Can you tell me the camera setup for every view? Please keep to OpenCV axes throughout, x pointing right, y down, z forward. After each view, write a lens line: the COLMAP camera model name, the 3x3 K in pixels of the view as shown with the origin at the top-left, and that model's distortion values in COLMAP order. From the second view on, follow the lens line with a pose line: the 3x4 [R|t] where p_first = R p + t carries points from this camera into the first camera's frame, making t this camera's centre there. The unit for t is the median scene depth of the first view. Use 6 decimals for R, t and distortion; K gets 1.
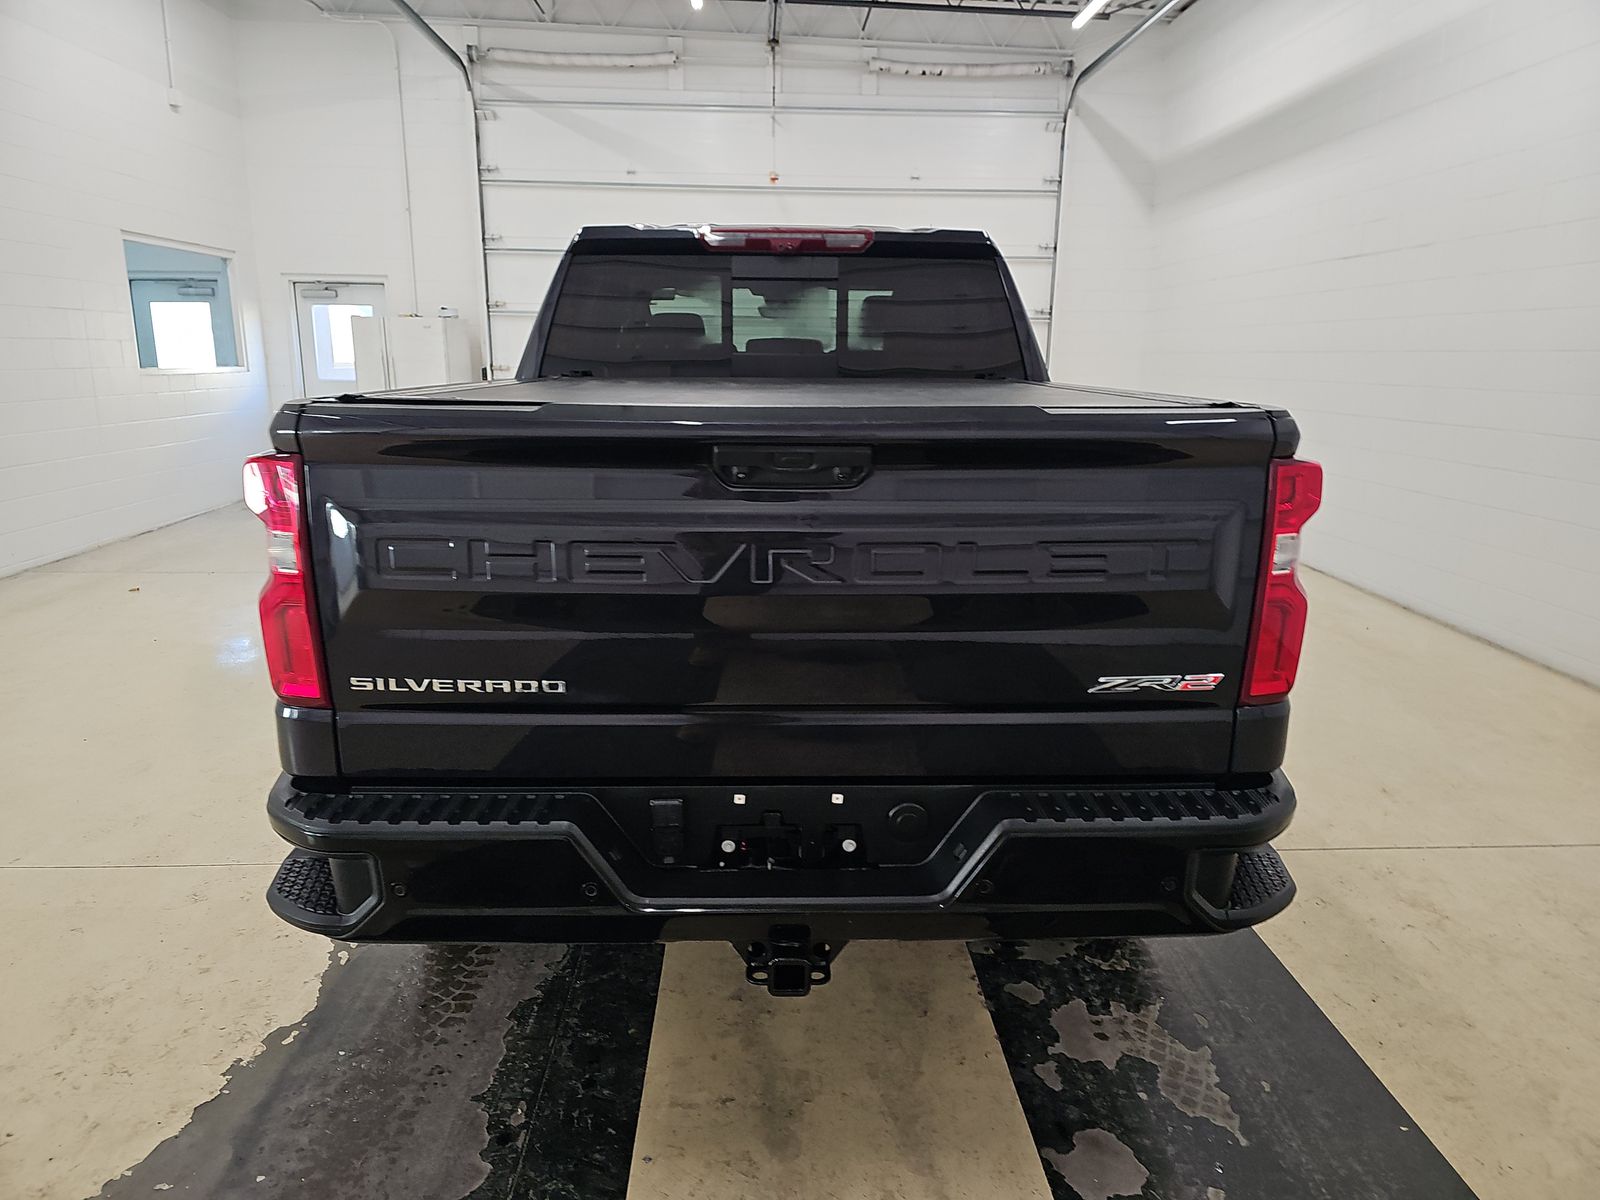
lens RADIAL K [[1041.4, 0, 812.2], [0, 1041.4, 599.2], [0, 0, 1]] dist [0.069847, -0.065952]
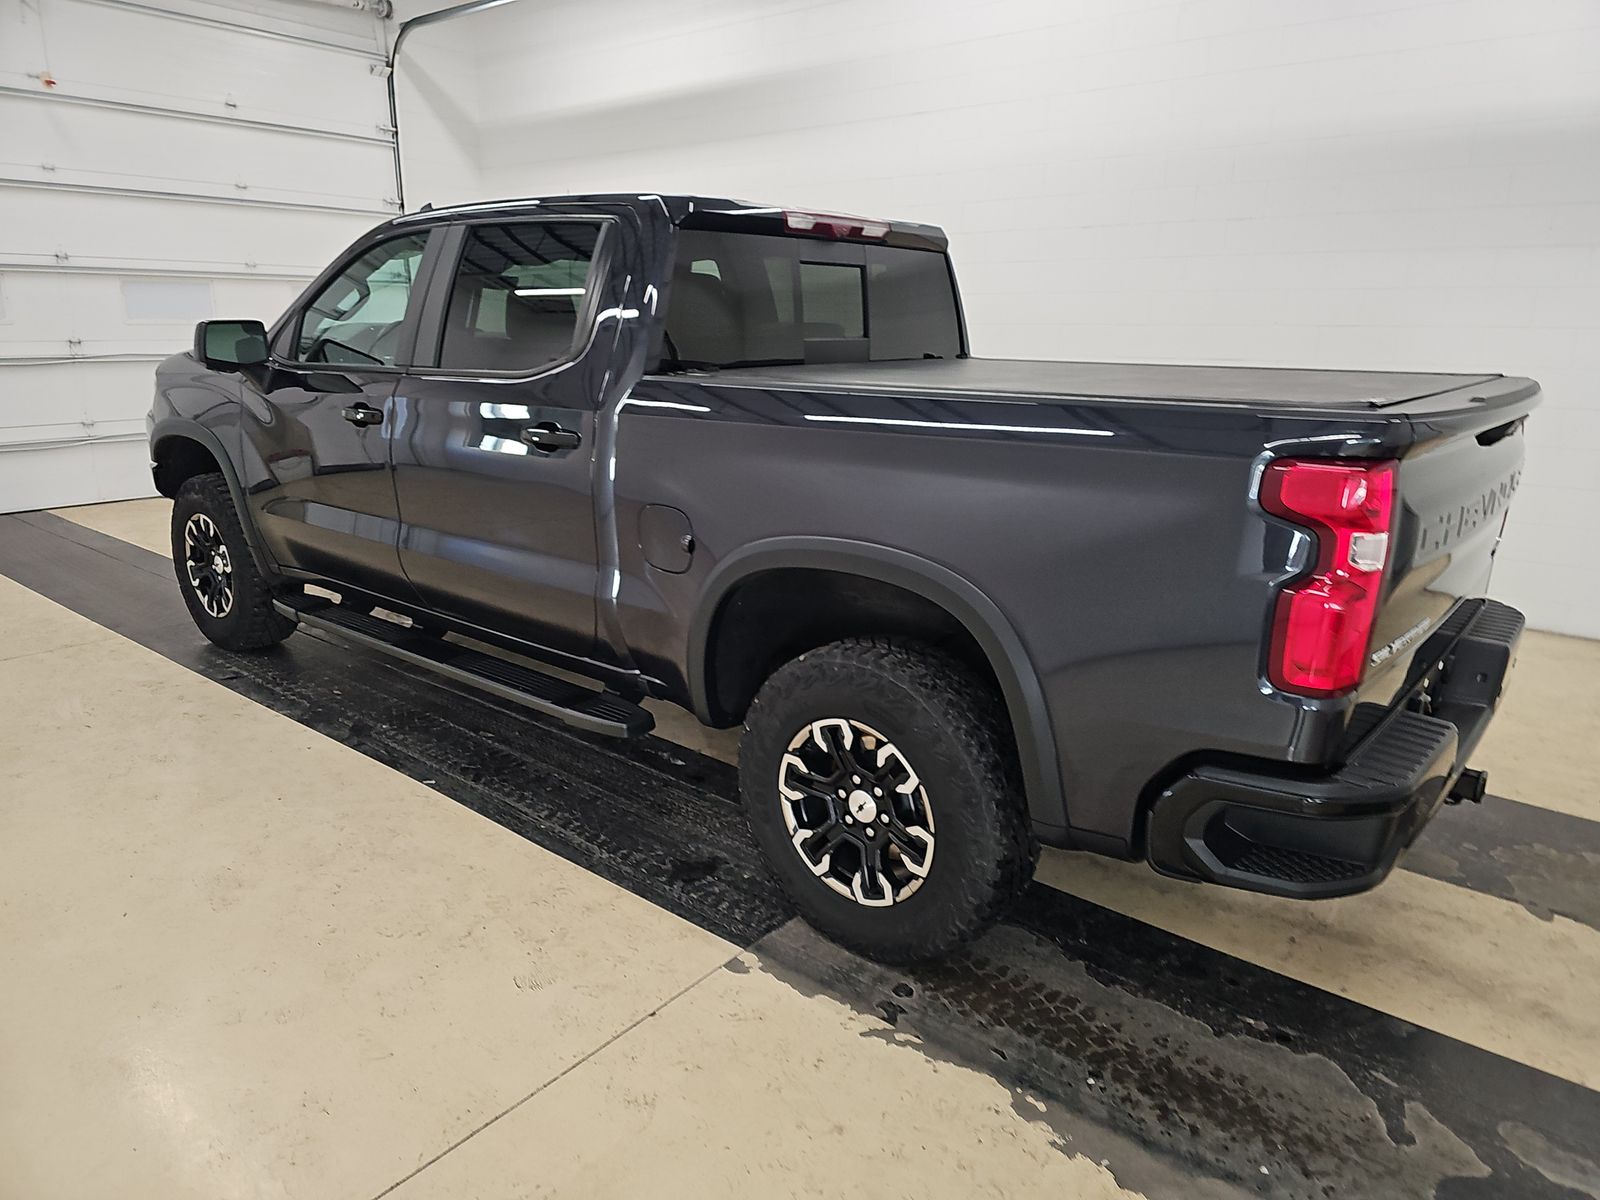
lens RADIAL K [[1041.4, 0, 812.2], [0, 1041.4, 599.2], [0, 0, 1]] dist [0.069847, -0.065952]
pose [[0.661361, -0.195559, 0.724126, -0.844685], [0.167582, 0.979535, 0.111479, -0.107238], [-0.731107, 0.047622, 0.680599, 0.347535]]
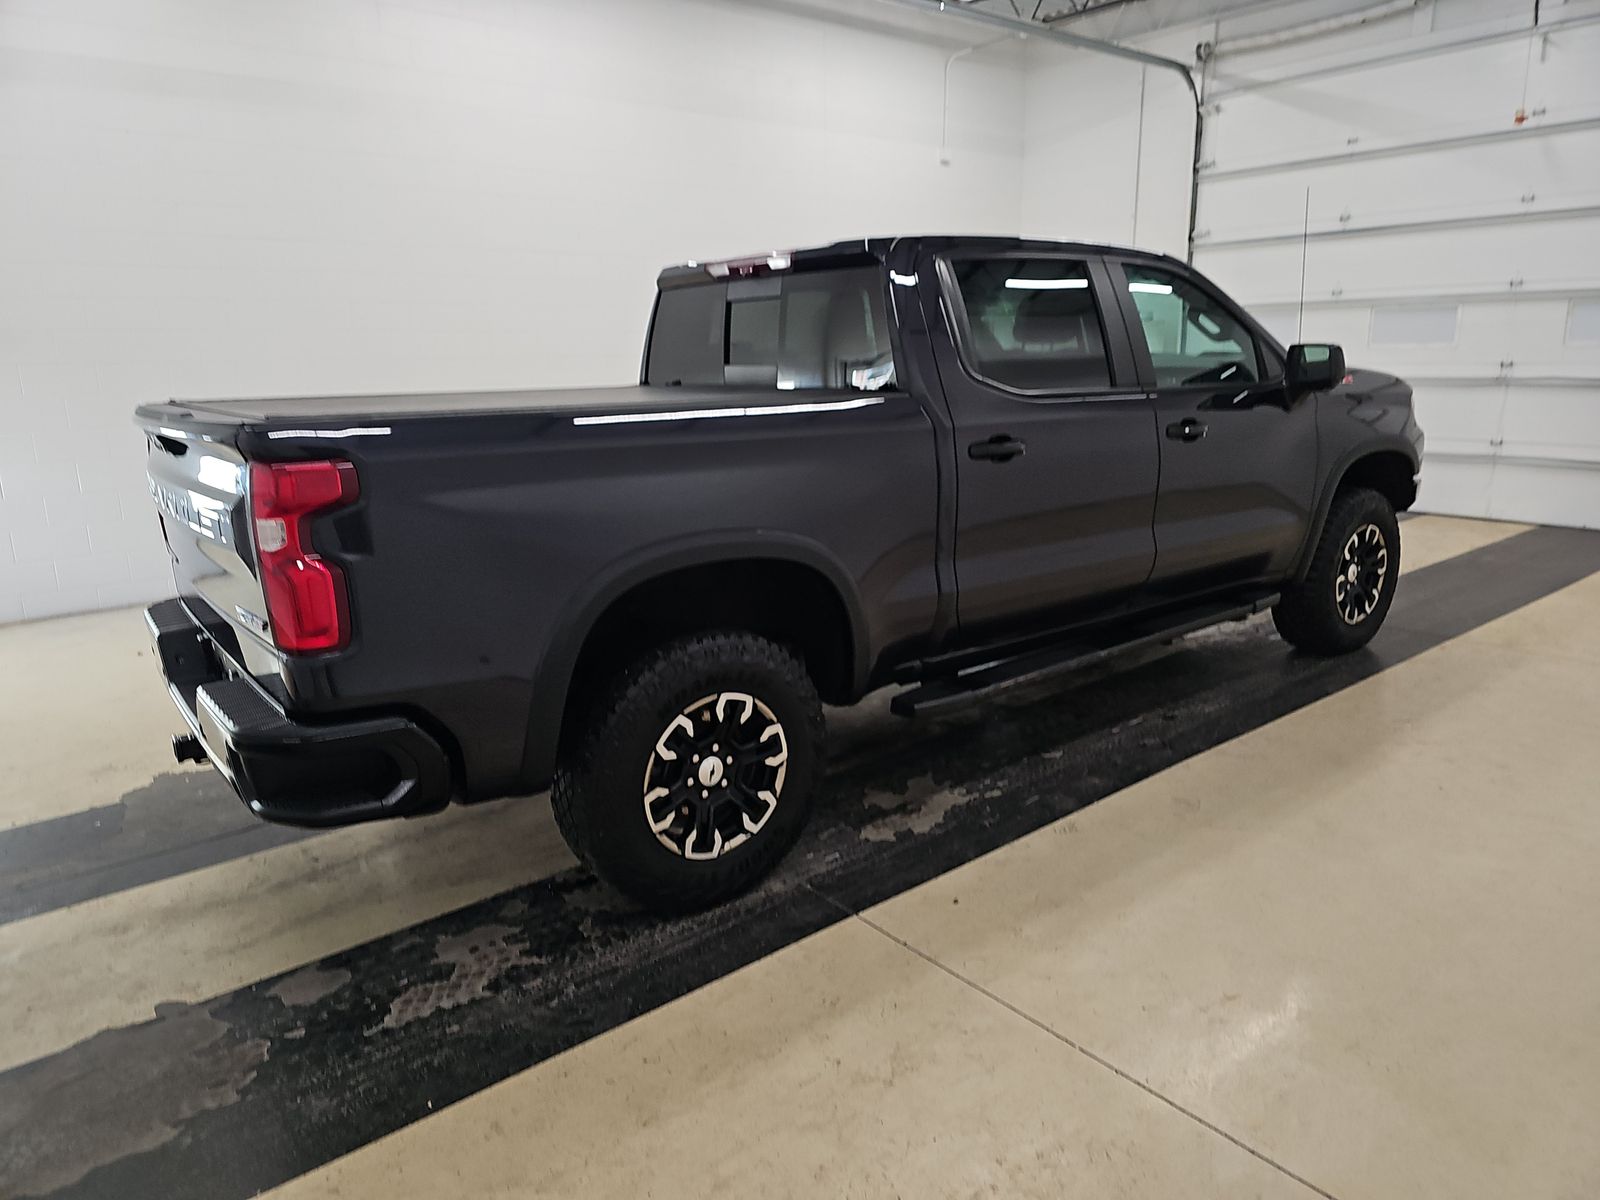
lens RADIAL K [[1041.4, 0, 812.2], [0, 1041.4, 599.2], [0, 0, 1]] dist [0.069847, -0.065952]
pose [[0.593329, 0.168324, -0.787165, 0.972638], [-0.161872, 0.982866, 0.088160, -0.099137], [0.788517, 0.075112, 0.610409, 0.388515]]
